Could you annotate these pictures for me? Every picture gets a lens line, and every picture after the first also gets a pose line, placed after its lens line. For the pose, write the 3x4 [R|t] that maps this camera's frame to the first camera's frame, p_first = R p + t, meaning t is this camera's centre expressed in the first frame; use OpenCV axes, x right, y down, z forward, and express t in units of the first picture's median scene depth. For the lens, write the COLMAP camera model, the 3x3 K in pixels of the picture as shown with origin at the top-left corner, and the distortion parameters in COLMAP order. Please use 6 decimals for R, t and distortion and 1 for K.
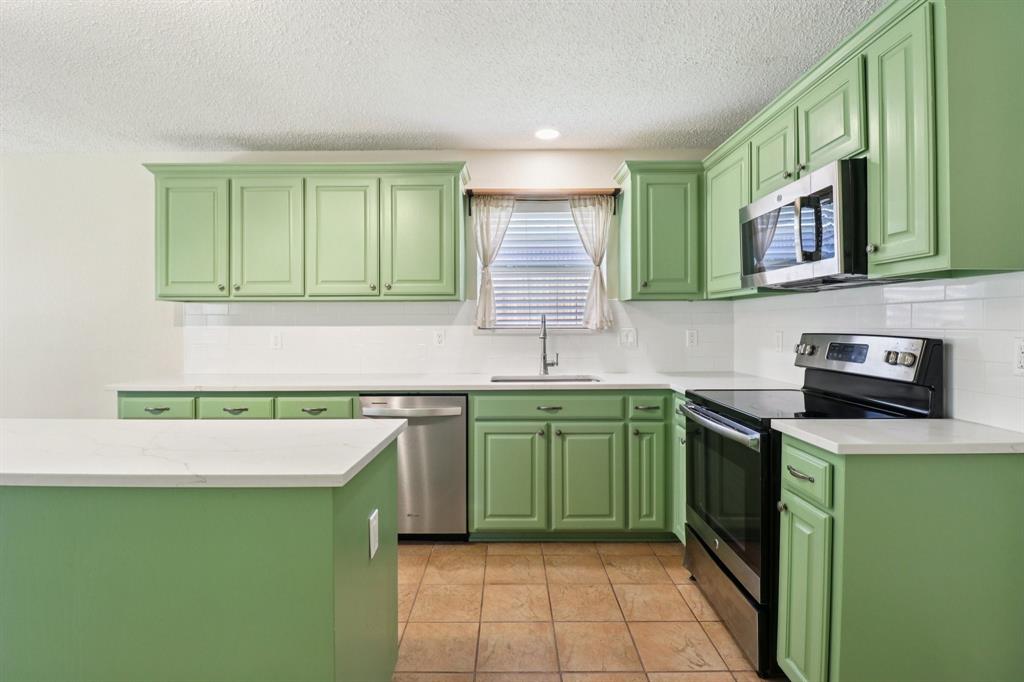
lens RADIAL K [[574.0, 0, 511.9], [0, 574.0, 319.2], [0, 0, 1]] dist [-0.002014, -0.000713]
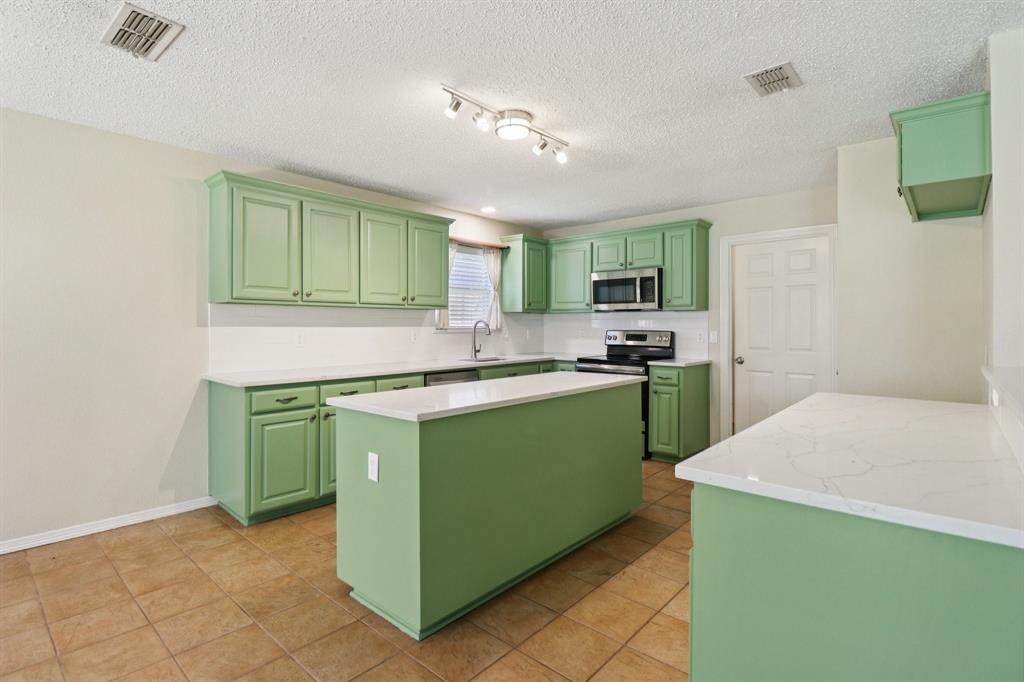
lens RADIAL K [[506.1, 0, 509.6], [0, 506.1, 325.6], [0, 0, 1]] dist [-0.003552, -0.000797]
pose [[0.658307, 0.004040, 0.752739, -0.984760], [-0.008861, 0.999958, 0.002384, 0.003554], [-0.752698, -0.008239, 0.658315, 0.001951]]
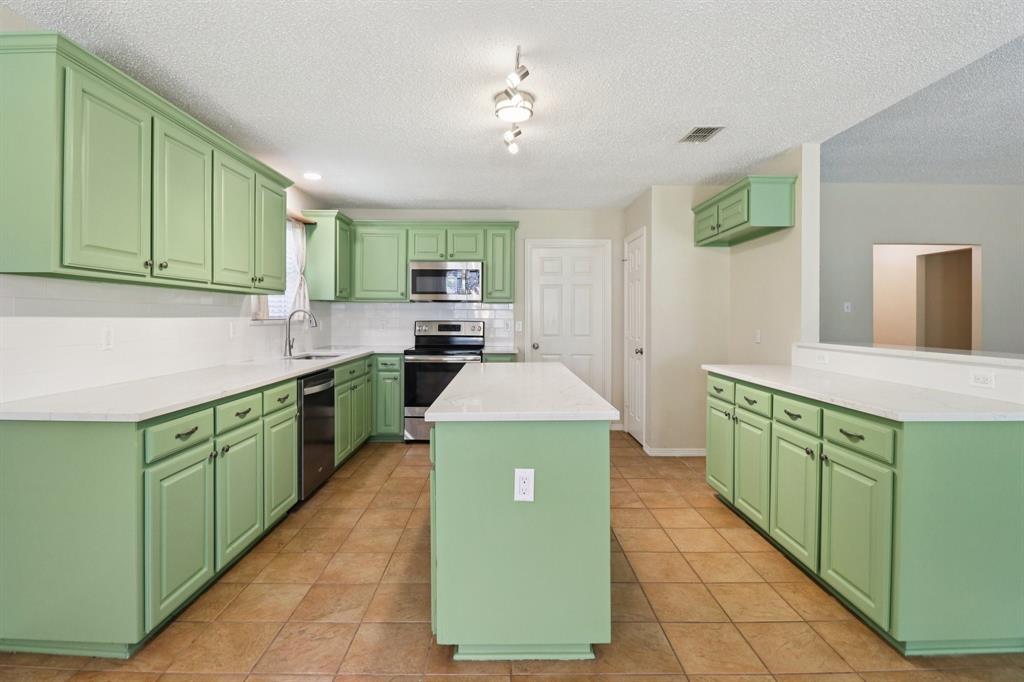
lens RADIAL K [[503.7, 0, 512.7], [0, 503.7, 318.0], [0, 0, 1]] dist [-0.002313, -0.000681]
pose [[-0.023318, 0.000140, 0.999728, -1.142827], [-0.011029, 0.999939, -0.000397, 0.008053], [-0.999667, -0.011036, -0.023315, 0.550427]]
